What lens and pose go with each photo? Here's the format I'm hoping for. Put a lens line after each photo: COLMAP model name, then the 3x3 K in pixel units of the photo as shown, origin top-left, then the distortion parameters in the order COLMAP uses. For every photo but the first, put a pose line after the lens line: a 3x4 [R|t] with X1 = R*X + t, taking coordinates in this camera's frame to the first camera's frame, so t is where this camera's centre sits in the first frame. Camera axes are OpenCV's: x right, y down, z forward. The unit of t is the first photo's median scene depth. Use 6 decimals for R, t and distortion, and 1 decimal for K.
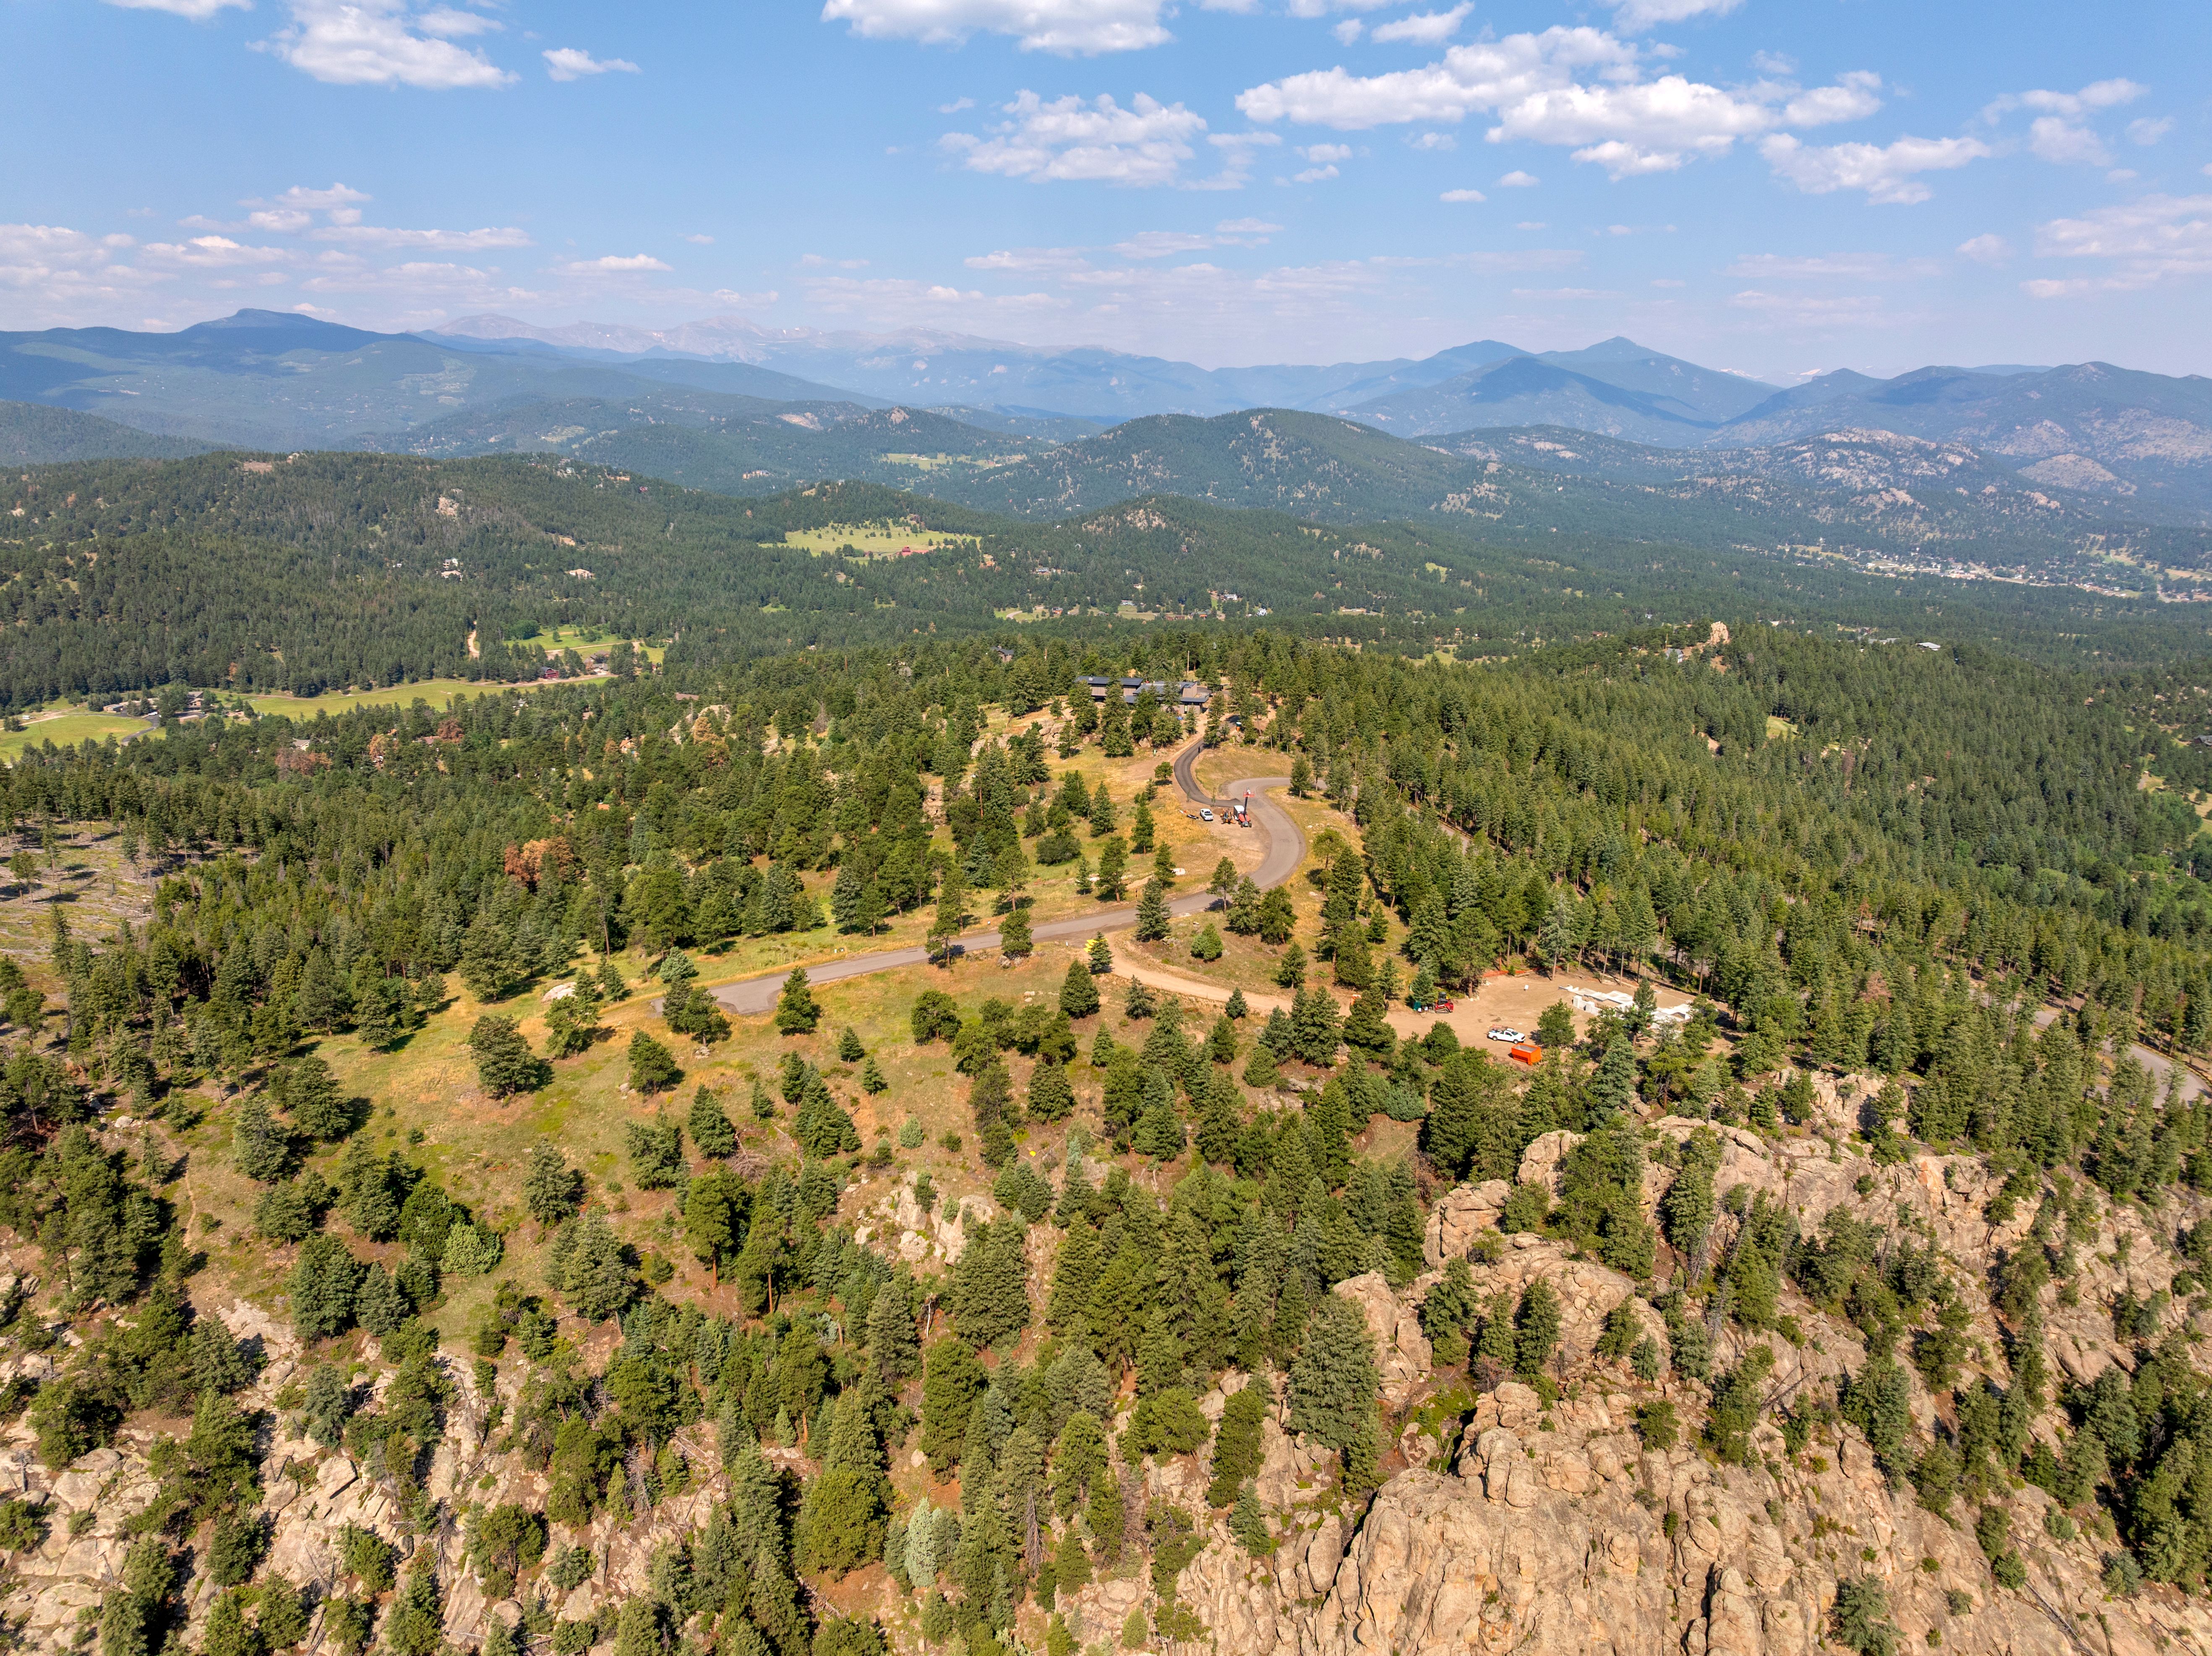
lens RADIAL K [[1553.9, 0, 1111.6], [0, 1553.9, 812.9], [0, 0, 1]] dist [-0.029968, -0.013120]
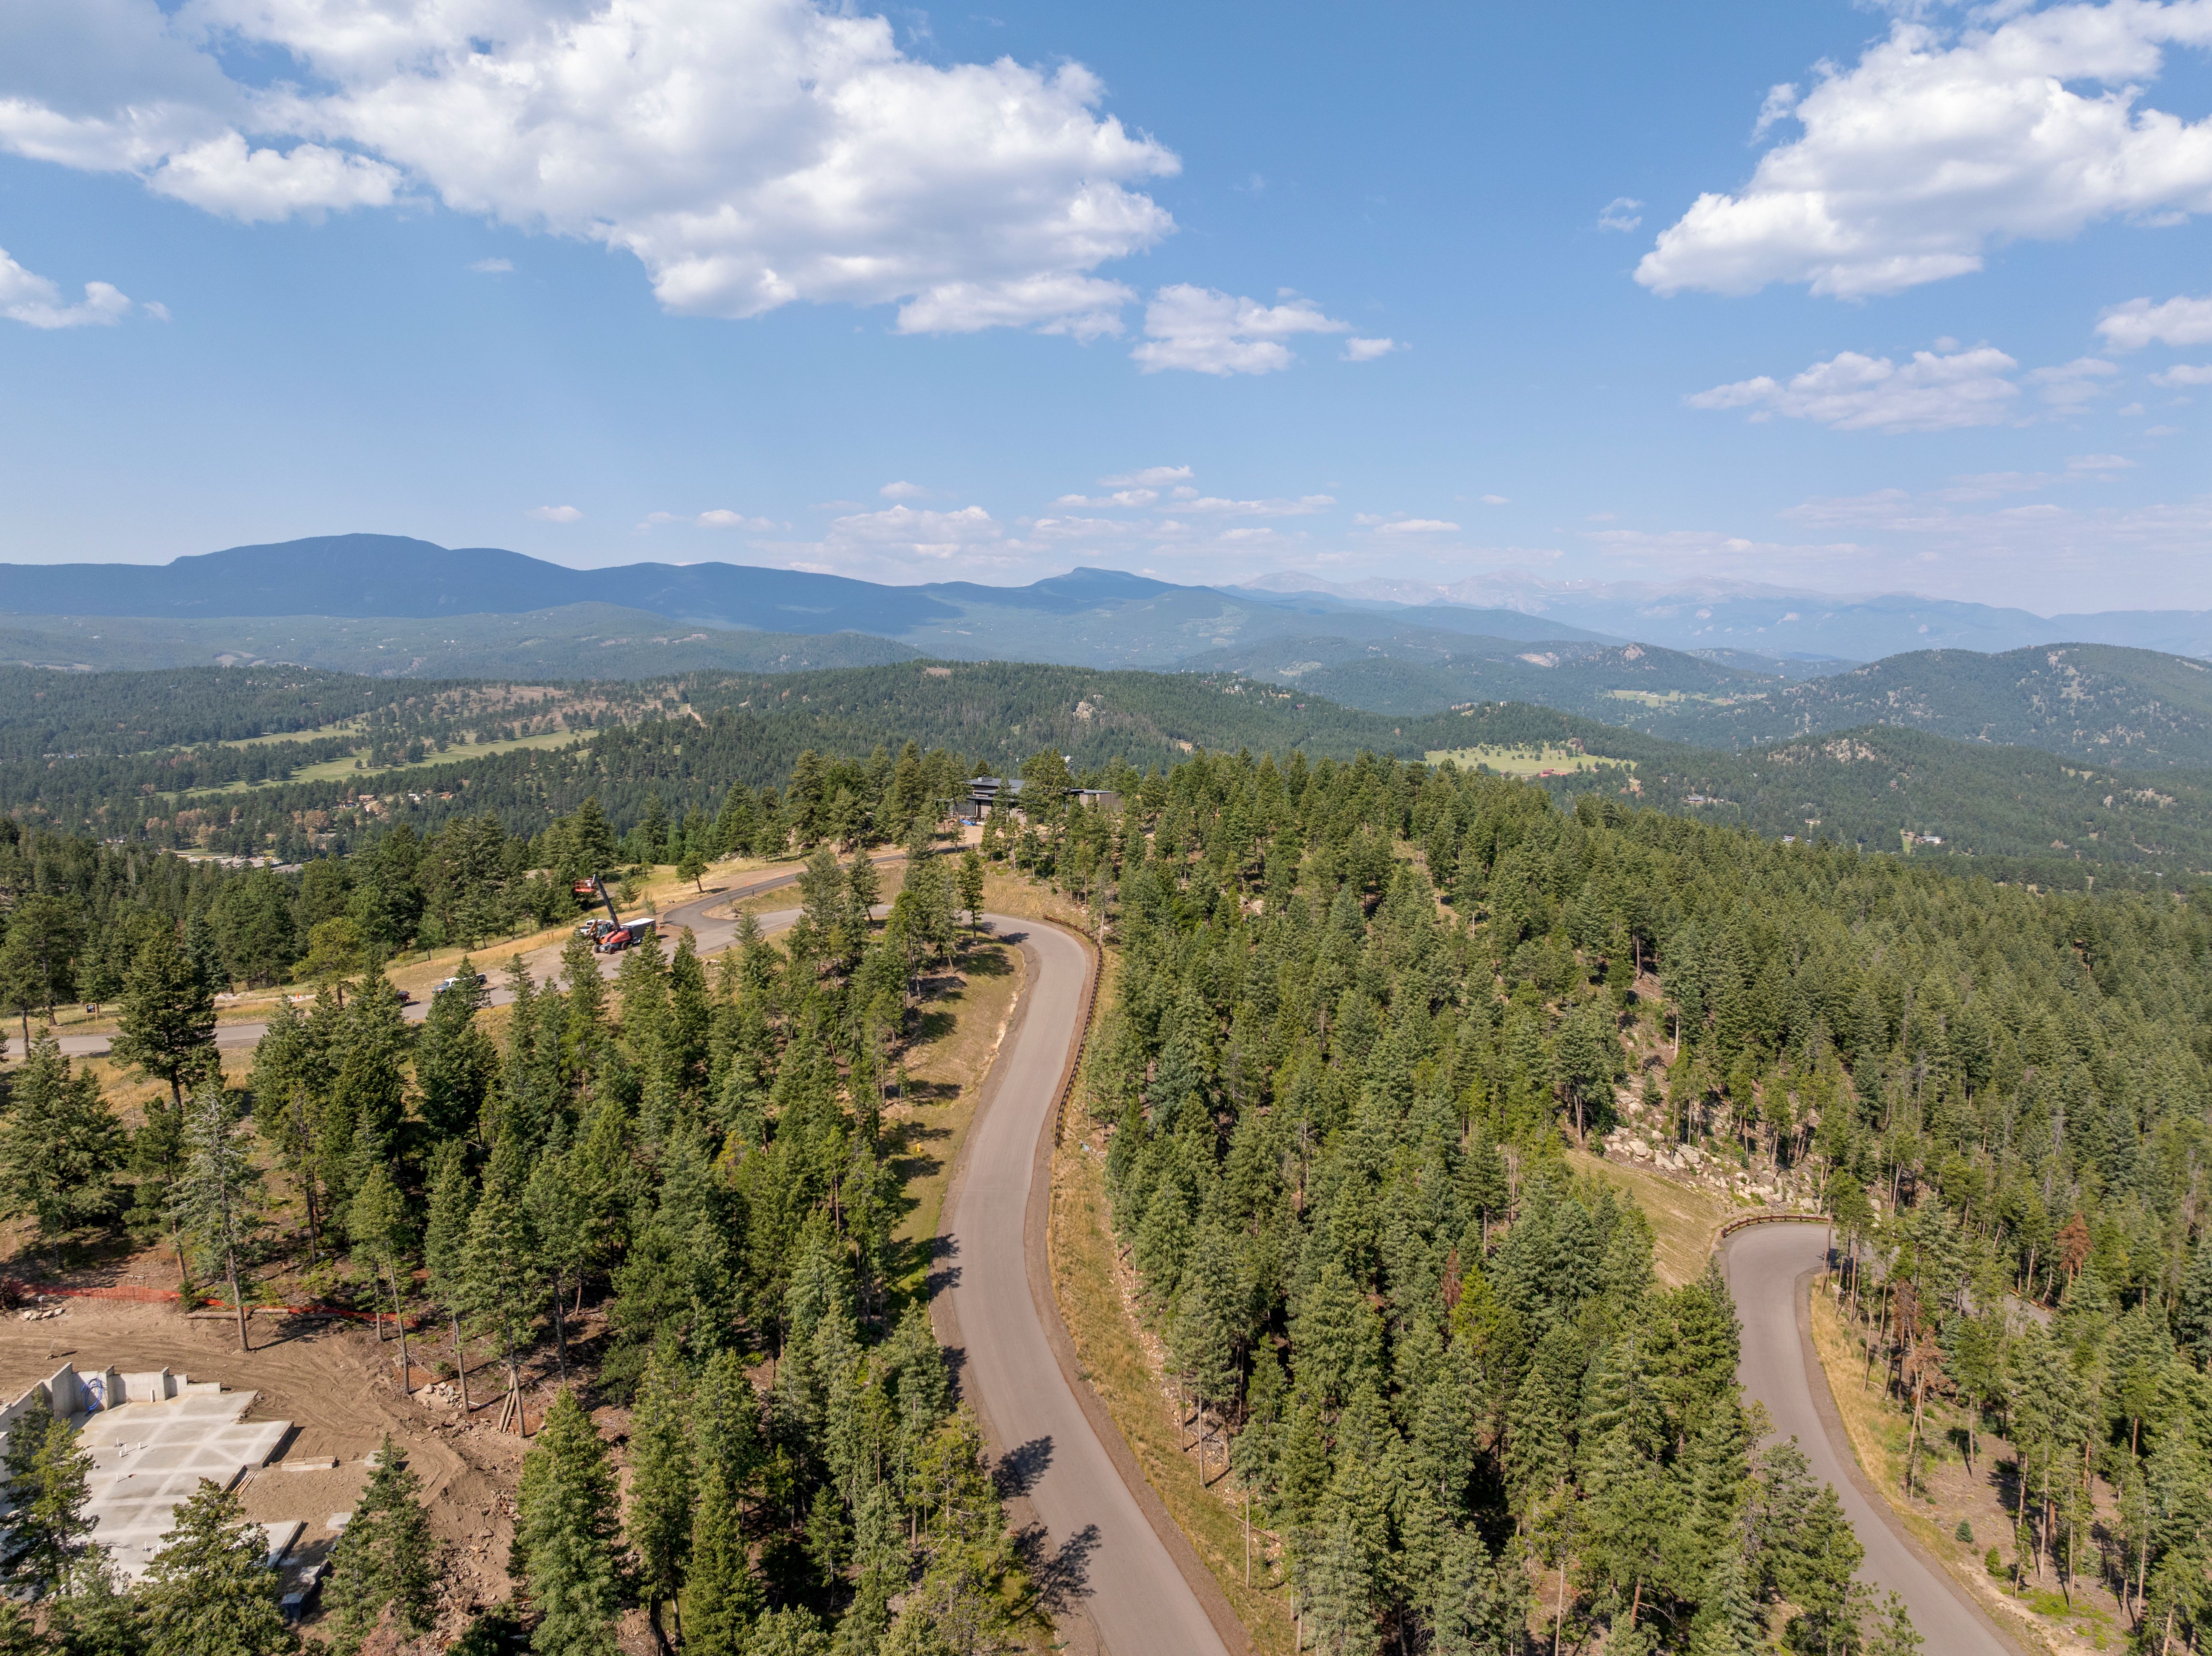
lens RADIAL K [[1553.9, 0, 1111.6], [0, 1553.9, 812.9], [0, 0, 1]] dist [-0.029968, -0.013120]
pose [[0.882755, 0.046265, -0.467550, 0.085157], [-0.118996, 0.984709, -0.127231, 0.001417], [0.454514, 0.167951, 0.874763, 0.107928]]
